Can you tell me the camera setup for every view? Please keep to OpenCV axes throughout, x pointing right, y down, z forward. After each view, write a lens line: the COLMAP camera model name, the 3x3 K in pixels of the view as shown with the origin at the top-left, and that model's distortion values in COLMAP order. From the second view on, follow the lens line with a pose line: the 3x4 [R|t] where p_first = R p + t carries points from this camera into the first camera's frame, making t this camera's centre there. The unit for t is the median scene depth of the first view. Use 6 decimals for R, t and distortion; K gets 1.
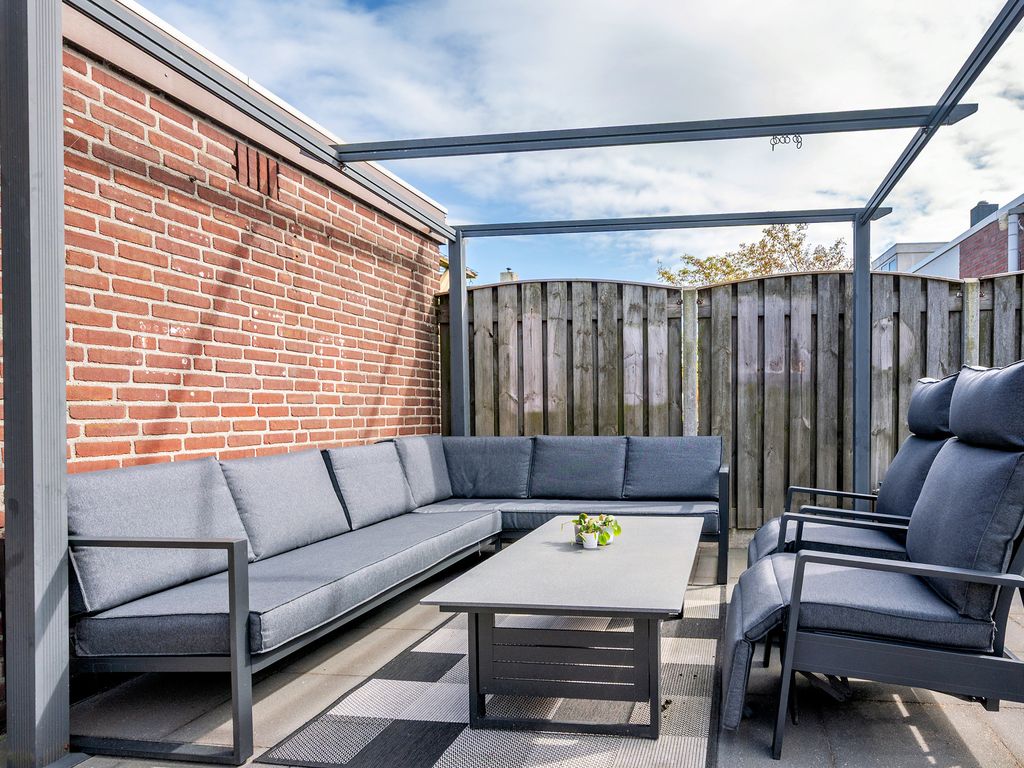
lens RADIAL K [[534.4, 0, 512.2], [0, 534.4, 425.5], [0, 0, 1]] dist [-0.000003, 0.000015]
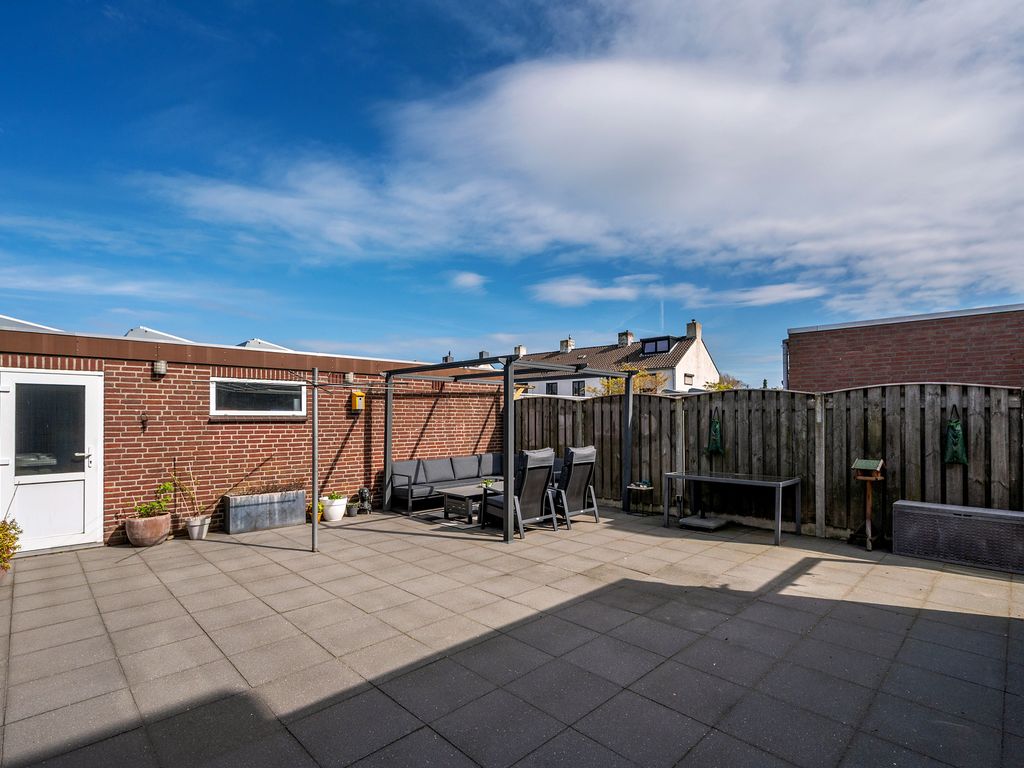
lens RADIAL K [[479.6, 0, 512.0], [0, 479.6, 384.0], [0, 0, 1]] dist [0.002688, 0.001070]
pose [[0.787966, -0.034188, -0.614768, 1.553868], [-0.004951, 0.998073, -0.061851, -0.197972], [0.615698, 0.051780, 0.786279, -1.054696]]
